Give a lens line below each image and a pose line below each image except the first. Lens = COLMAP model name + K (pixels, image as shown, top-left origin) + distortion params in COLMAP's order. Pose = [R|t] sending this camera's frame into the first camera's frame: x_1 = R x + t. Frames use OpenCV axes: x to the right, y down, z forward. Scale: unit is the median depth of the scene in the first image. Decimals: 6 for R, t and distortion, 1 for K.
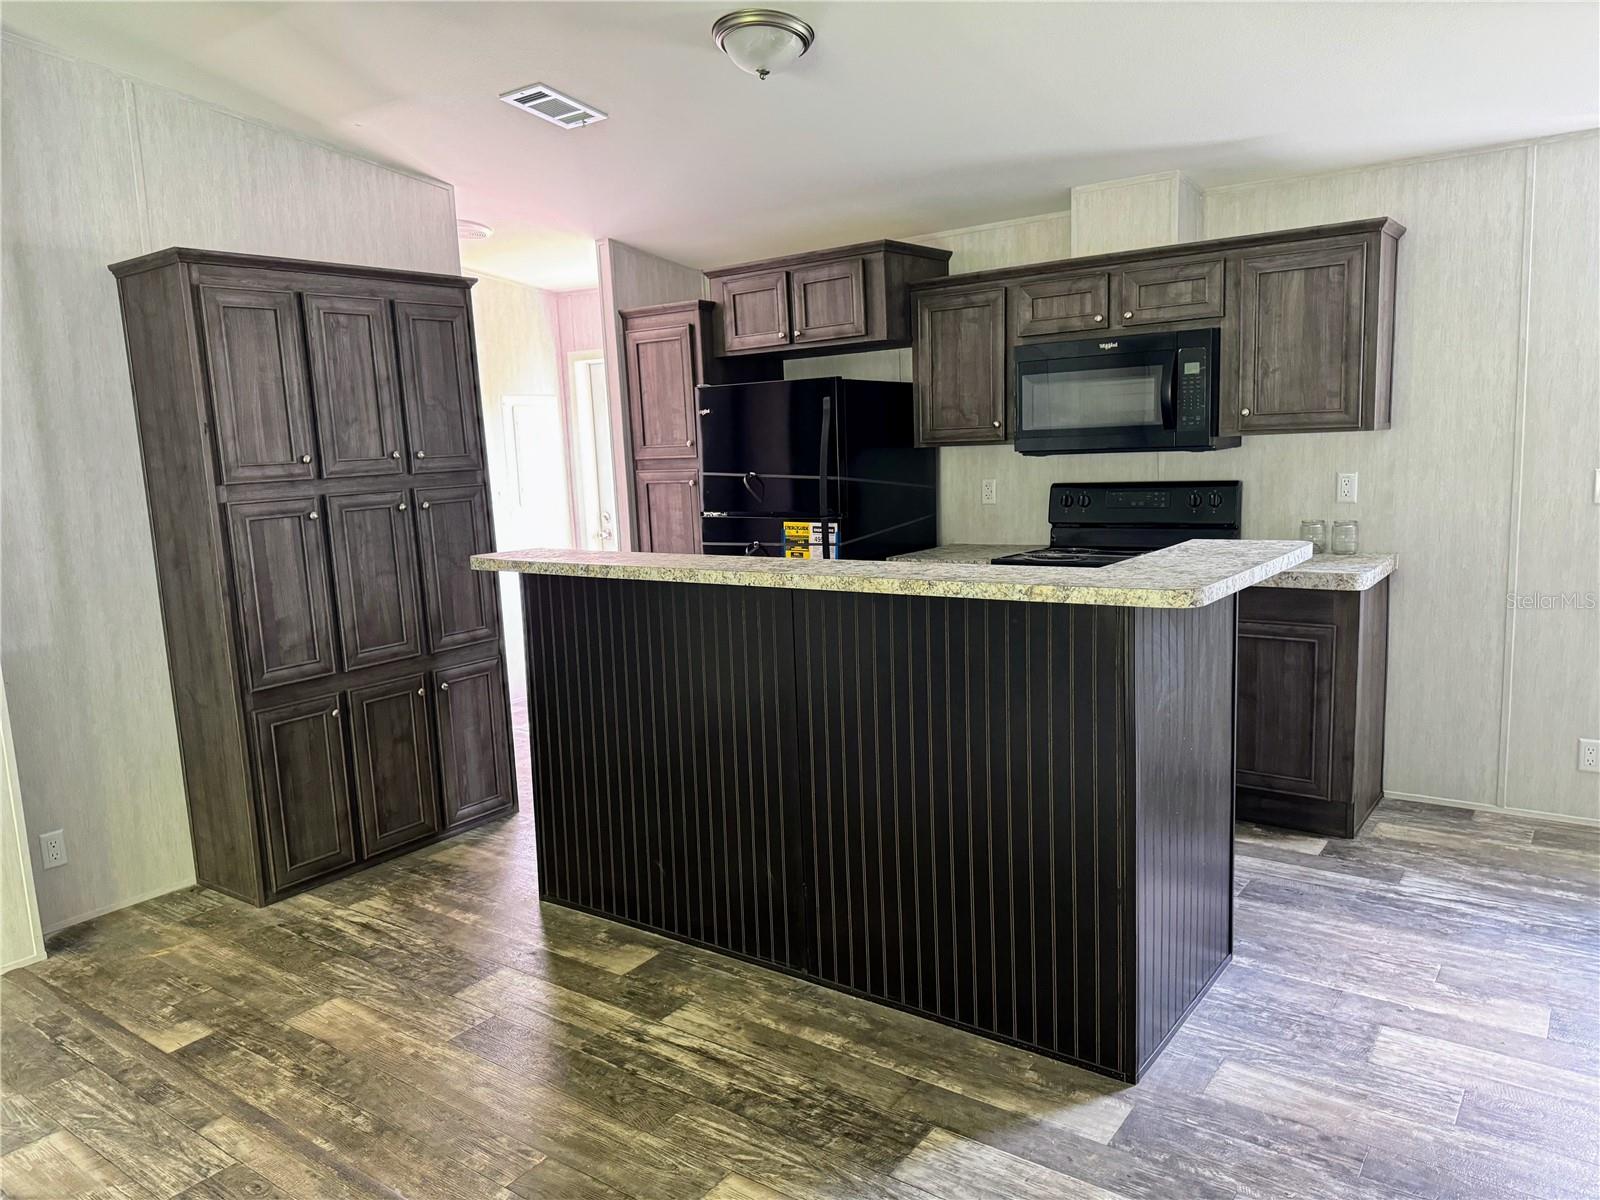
lens RADIAL K [[1137.1, 0, 803.6], [0, 1137.1, 602.1], [0, 0, 1]] dist [0.035292, -0.043967]
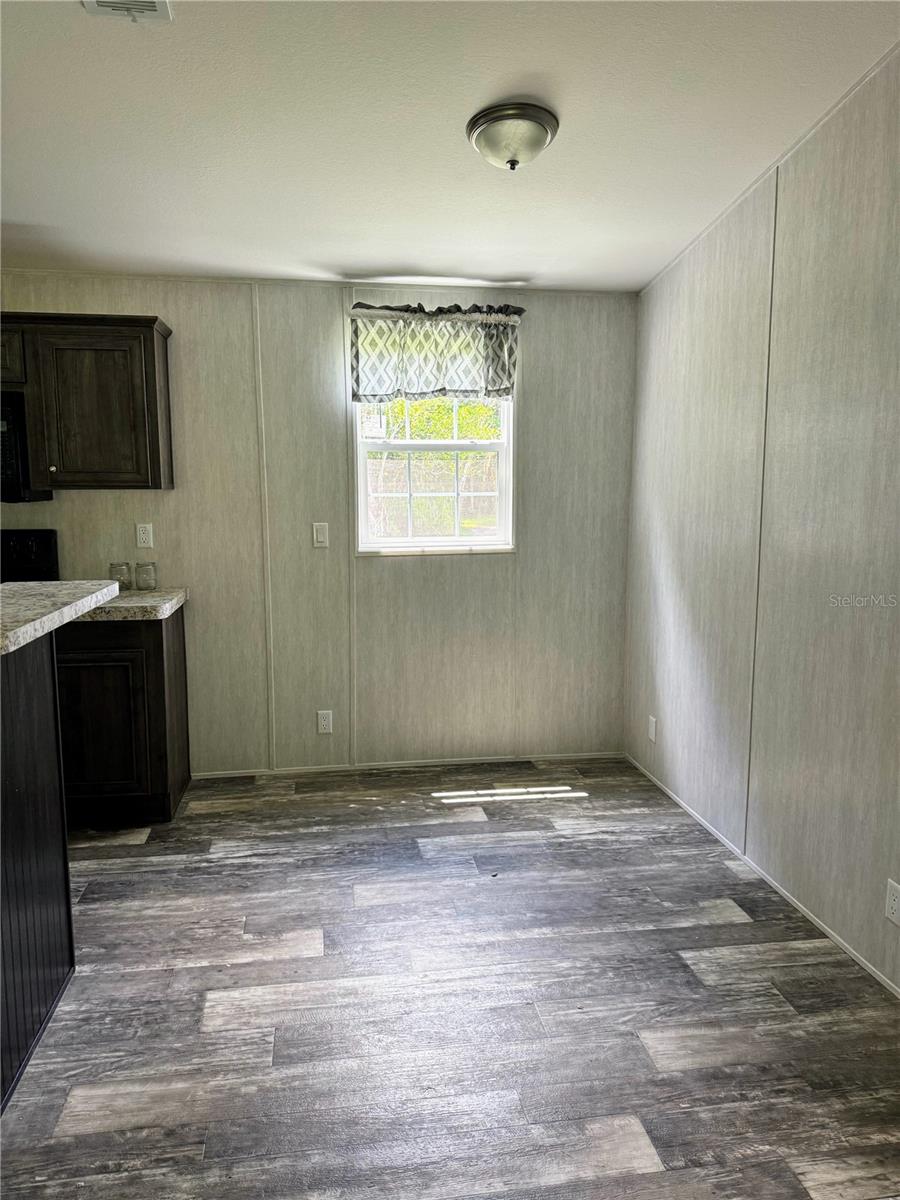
lens RADIAL K [[852.8, 0, 450.0], [0, 852.8, 600.0], [0, 0, 1]] dist [0.035292, -0.043967]
pose [[0.708980, -0.056965, 0.702924, 0.069094], [0.078109, 0.996943, 0.002010, -0.008326], [-0.700889, 0.053480, 0.711262, 0.143299]]
